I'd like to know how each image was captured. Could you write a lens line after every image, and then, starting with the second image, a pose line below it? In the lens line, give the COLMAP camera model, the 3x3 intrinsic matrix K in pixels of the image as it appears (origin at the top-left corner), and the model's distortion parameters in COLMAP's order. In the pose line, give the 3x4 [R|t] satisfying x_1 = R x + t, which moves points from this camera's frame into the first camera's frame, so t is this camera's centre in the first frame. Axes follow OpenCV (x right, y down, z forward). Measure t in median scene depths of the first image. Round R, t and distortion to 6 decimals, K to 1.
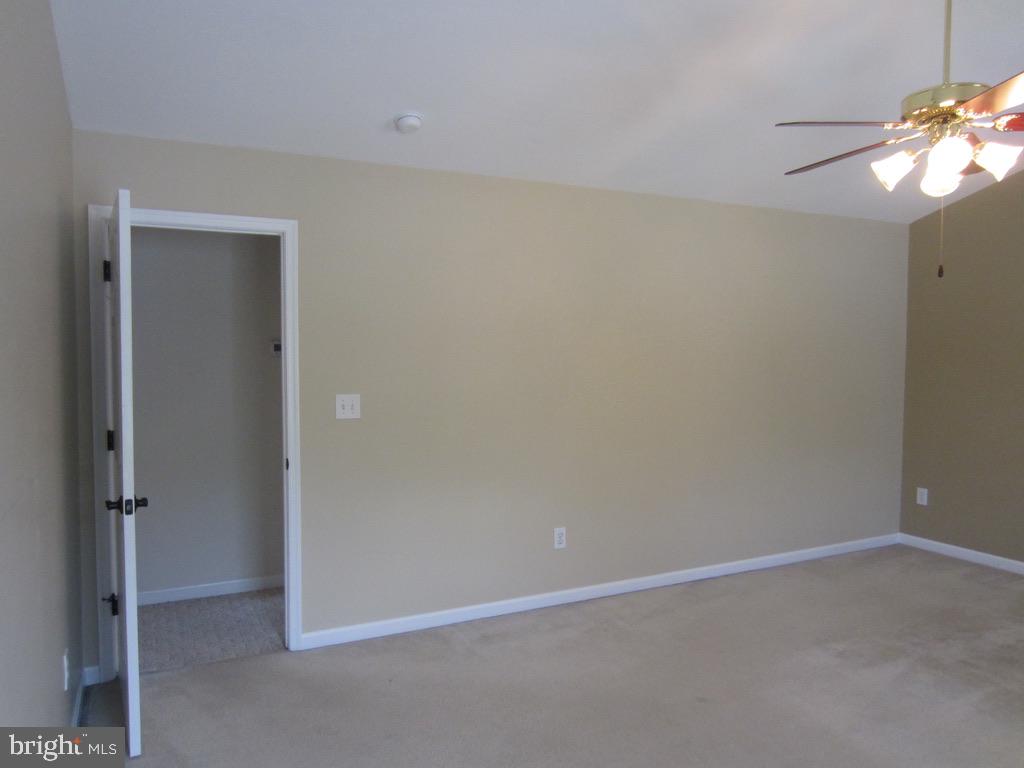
lens RADIAL K [[745.3, 0, 512.0], [0, 745.3, 384.0], [0, 0, 1]] dist [-0.013392, 0.006166]
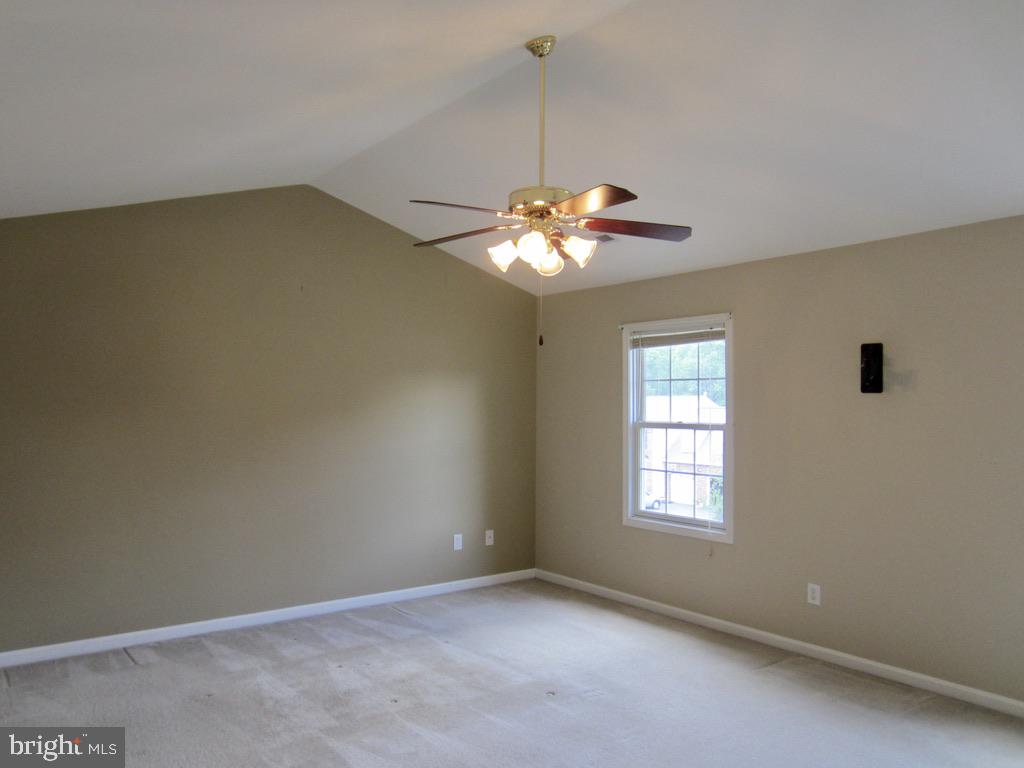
lens RADIAL K [[751.5, 0, 512.0], [0, 751.5, 384.0], [0, 0, 1]] dist [-0.023330, -0.001714]
pose [[-0.186761, 0.026164, 0.982057, -0.558177], [0.038540, 0.999071, -0.019288, -0.058092], [-0.981649, 0.034246, -0.187595, 1.205256]]
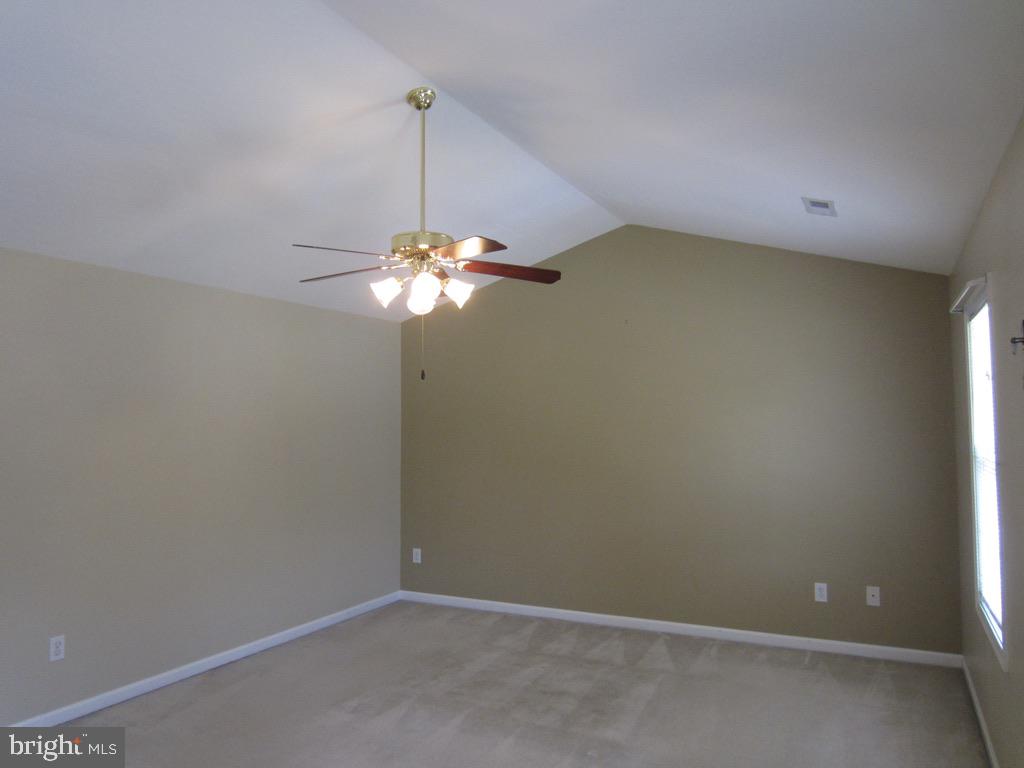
lens RADIAL K [[751.5, 0, 512.0], [0, 751.5, 384.0], [0, 0, 1]] dist [-0.023330, -0.001714]
pose [[0.807674, 0.020637, 0.589268, -0.045175], [0.035668, 0.995847, -0.083765, -0.023259], [-0.588549, 0.088673, 0.803584, -0.100926]]
